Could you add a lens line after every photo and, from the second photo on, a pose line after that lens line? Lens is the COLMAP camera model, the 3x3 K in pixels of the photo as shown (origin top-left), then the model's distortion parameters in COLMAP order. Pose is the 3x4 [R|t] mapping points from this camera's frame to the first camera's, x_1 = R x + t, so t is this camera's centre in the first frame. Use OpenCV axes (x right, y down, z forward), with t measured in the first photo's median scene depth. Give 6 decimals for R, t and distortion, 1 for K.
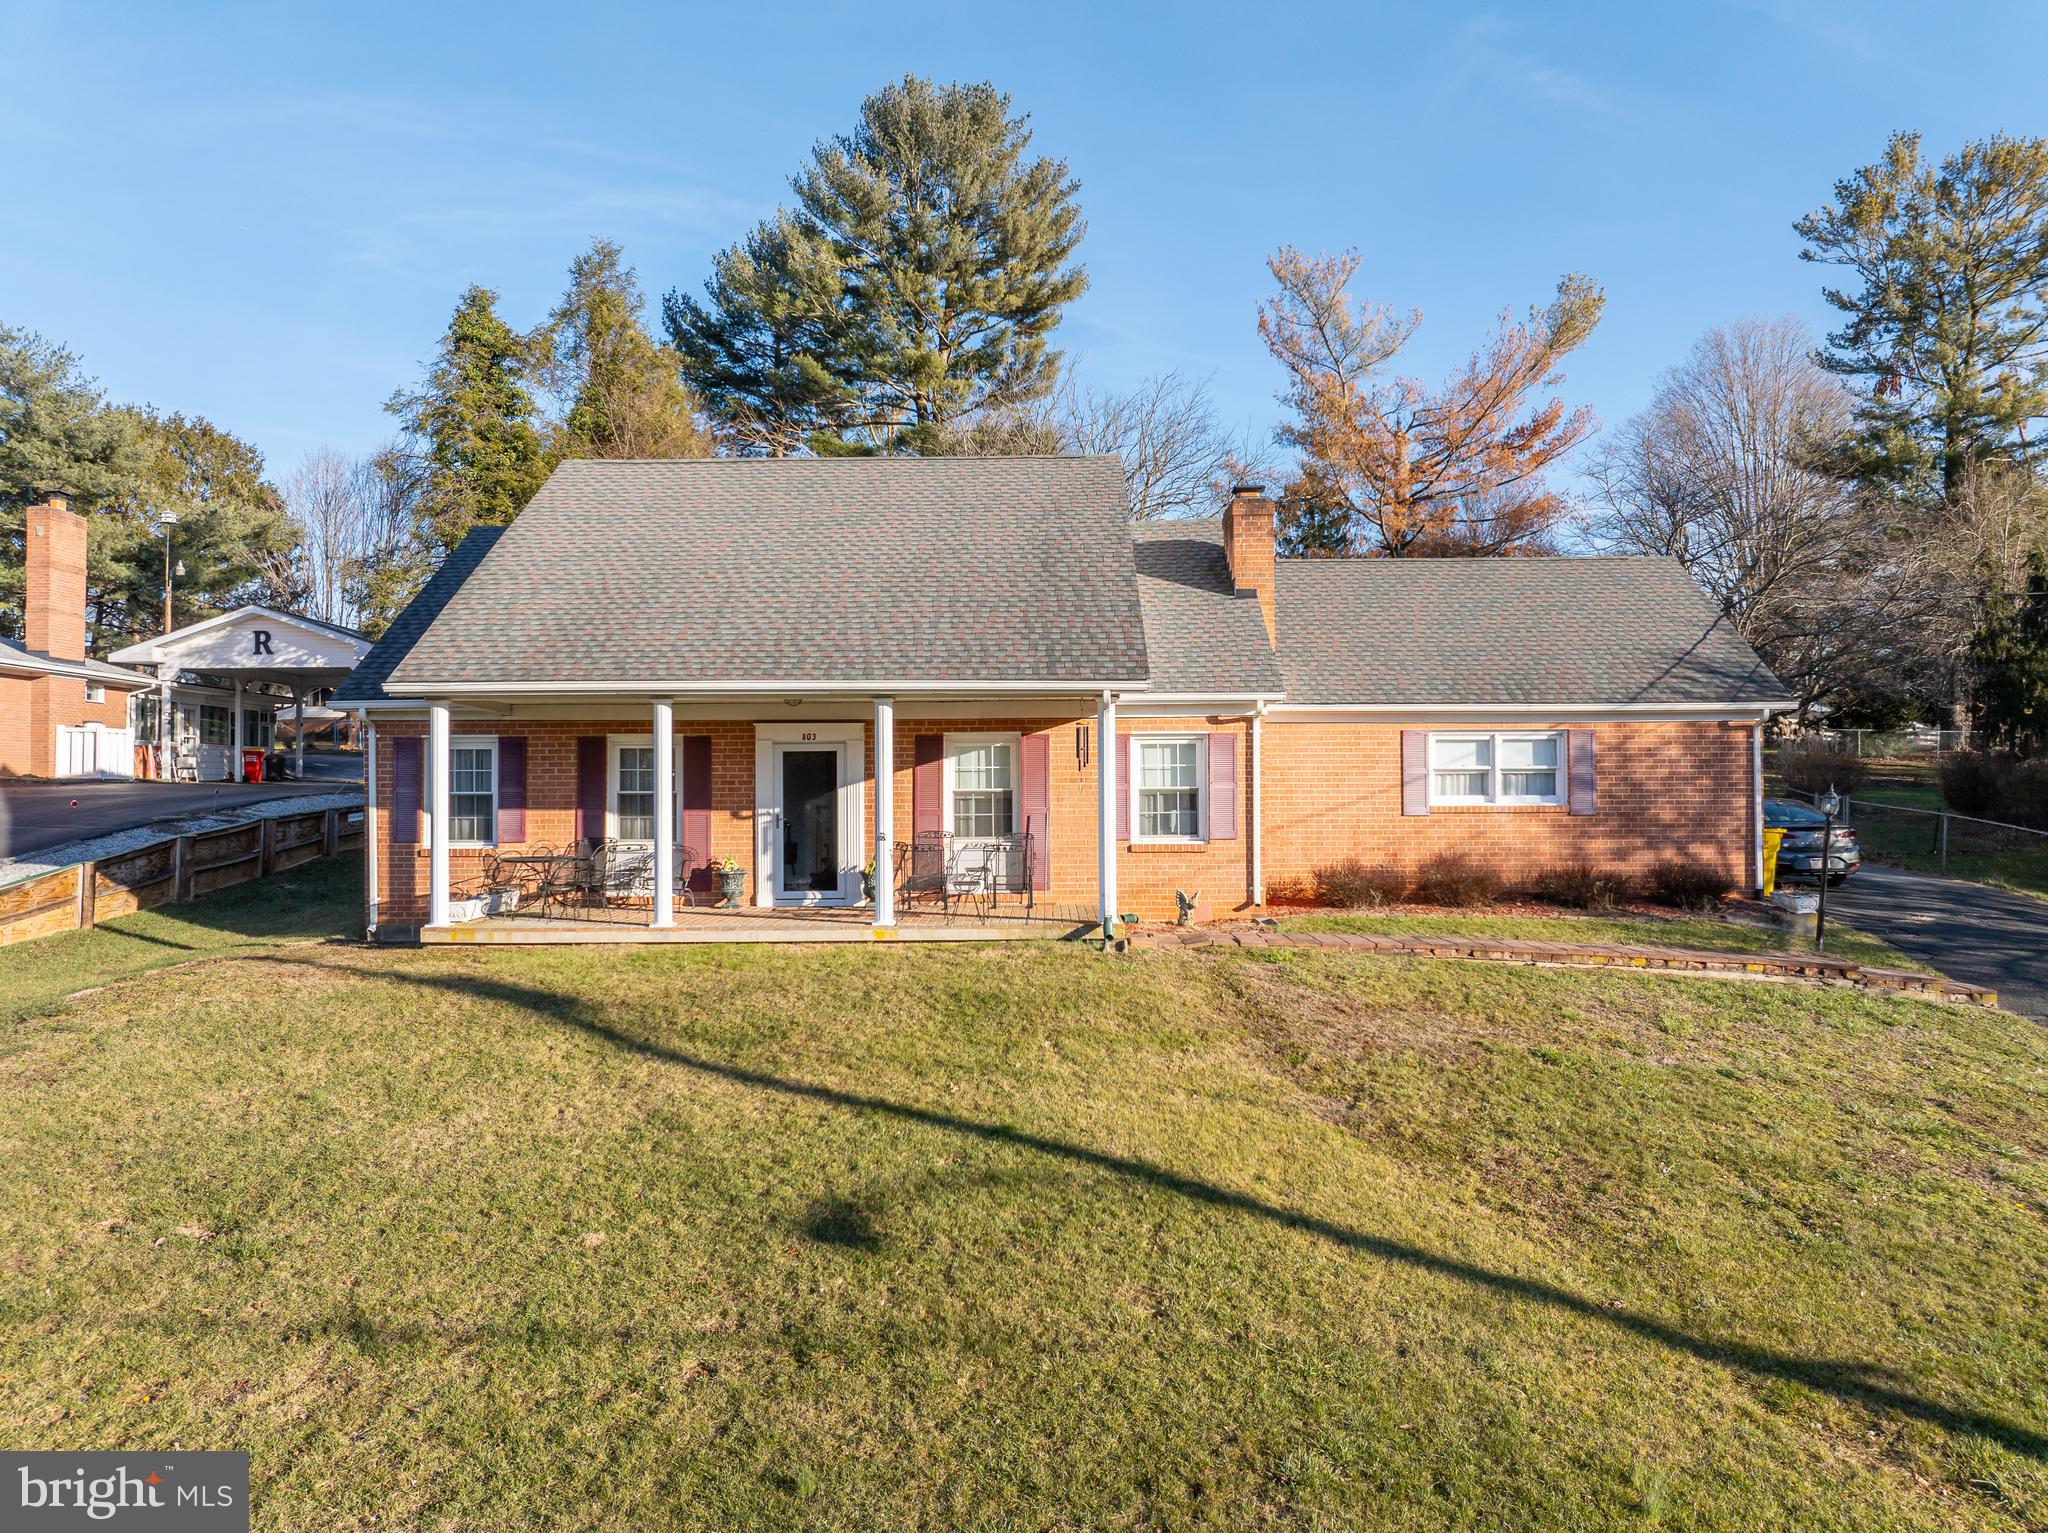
lens RADIAL K [[1452.3, 0, 1033.0], [0, 1452.3, 757.8], [0, 0, 1]] dist [-0.041988, 0.001843]
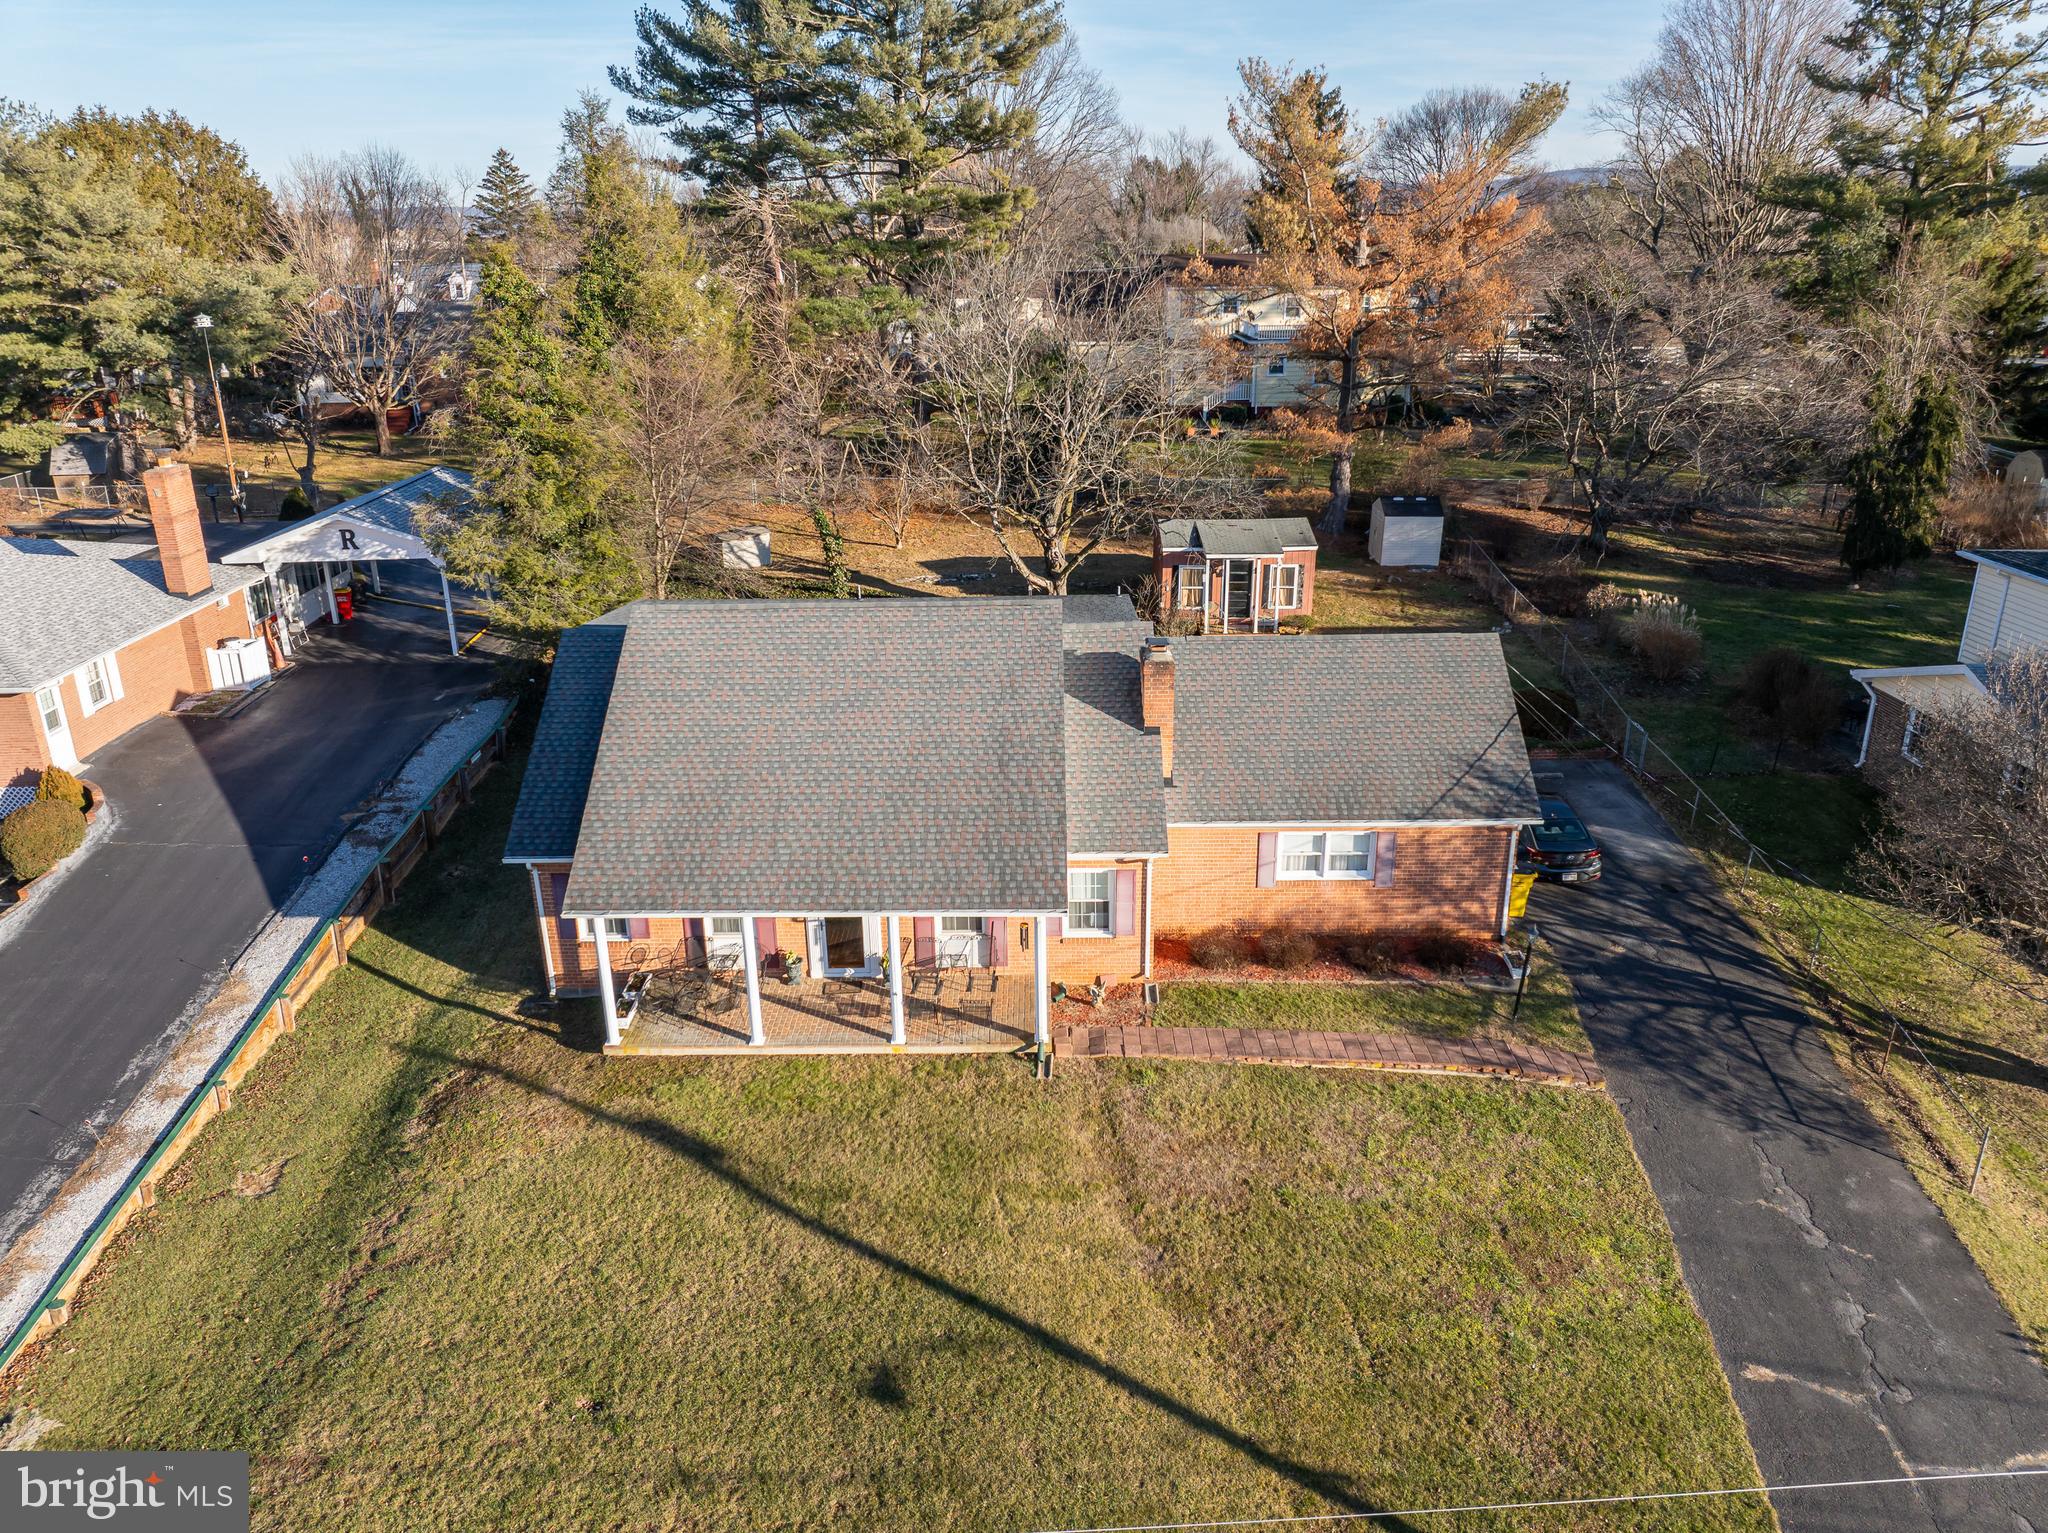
lens RADIAL K [[1452.3, 0, 1033.6], [0, 1452.3, 765.0], [0, 0, 1]] dist [-0.041988, 0.001843]
pose [[0.999980, -0.006320, -0.000974, 0.040127], [0.006236, 0.930029, 0.367433, -0.635616], [-0.001416, -0.367432, 0.930049, -0.300049]]
